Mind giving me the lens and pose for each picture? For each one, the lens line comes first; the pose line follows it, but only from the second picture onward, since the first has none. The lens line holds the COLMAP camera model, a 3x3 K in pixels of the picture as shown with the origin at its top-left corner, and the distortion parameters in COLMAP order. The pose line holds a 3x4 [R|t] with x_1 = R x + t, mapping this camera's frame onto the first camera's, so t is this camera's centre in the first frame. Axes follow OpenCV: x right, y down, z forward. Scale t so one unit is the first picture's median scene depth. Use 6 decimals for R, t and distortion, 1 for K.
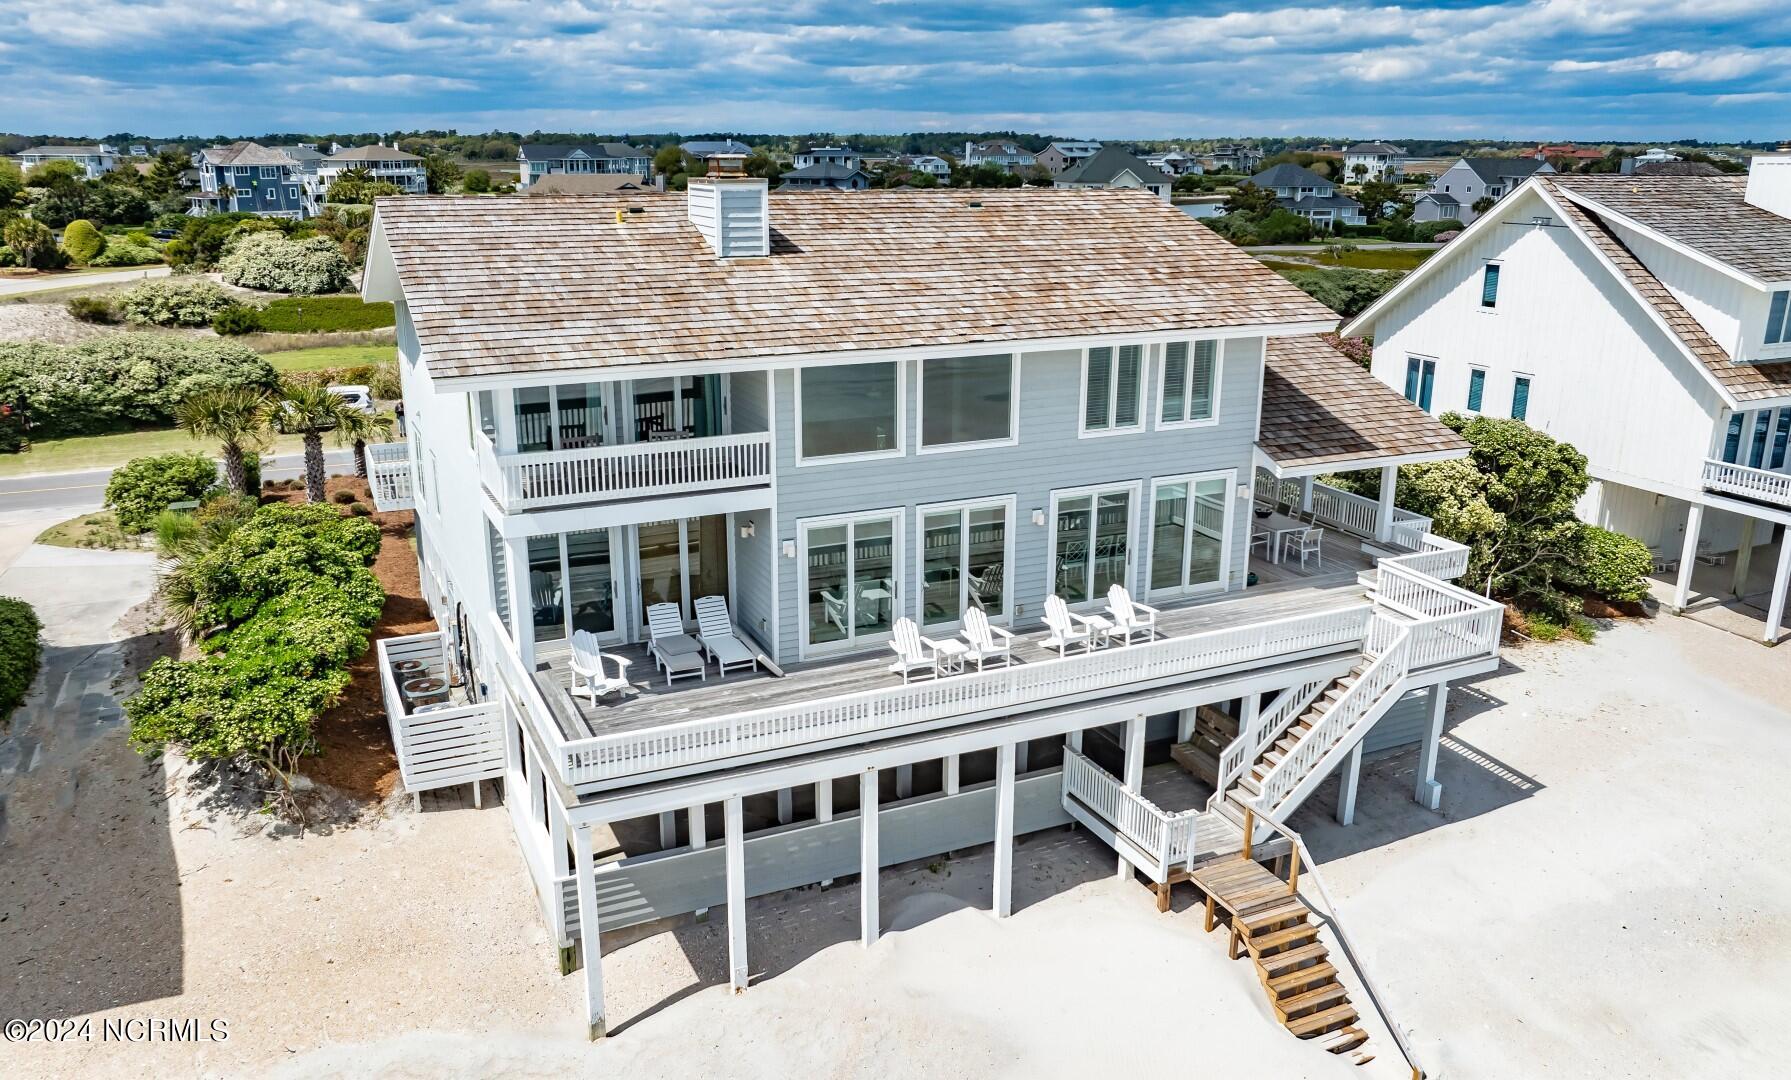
lens RADIAL K [[1452.5, 0, 949.9], [0, 1452.5, 542.9], [0, 0, 1]] dist [0.003101, 0.000439]
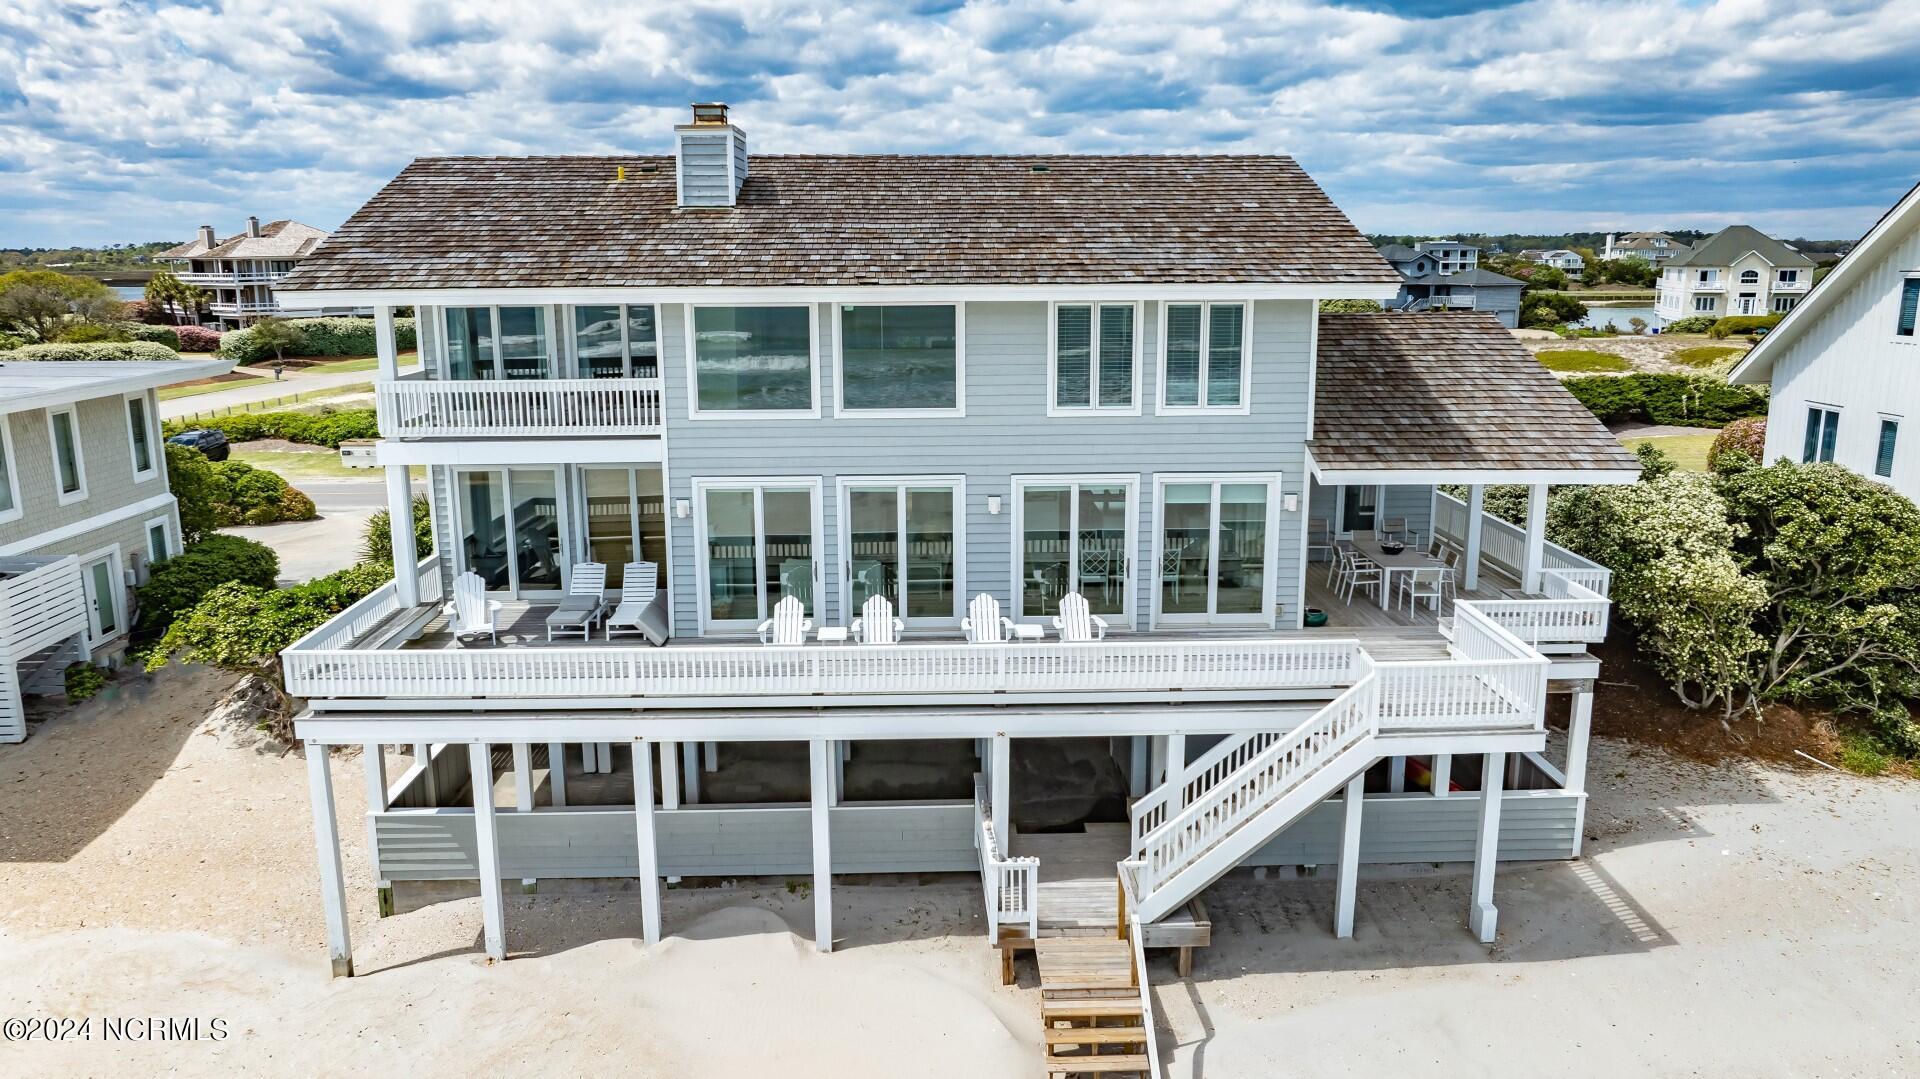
lens RADIAL K [[1460.4, 0, 960.0], [0, 1460.4, 539.5], [0, 0, 1]] dist [-0.003864, 0.006819]
pose [[0.910163, 0.073213, -0.407728, 0.304360], [-0.102927, 0.993360, -0.051392, 0.037433], [0.401259, 0.088741, 0.911656, 0.163572]]
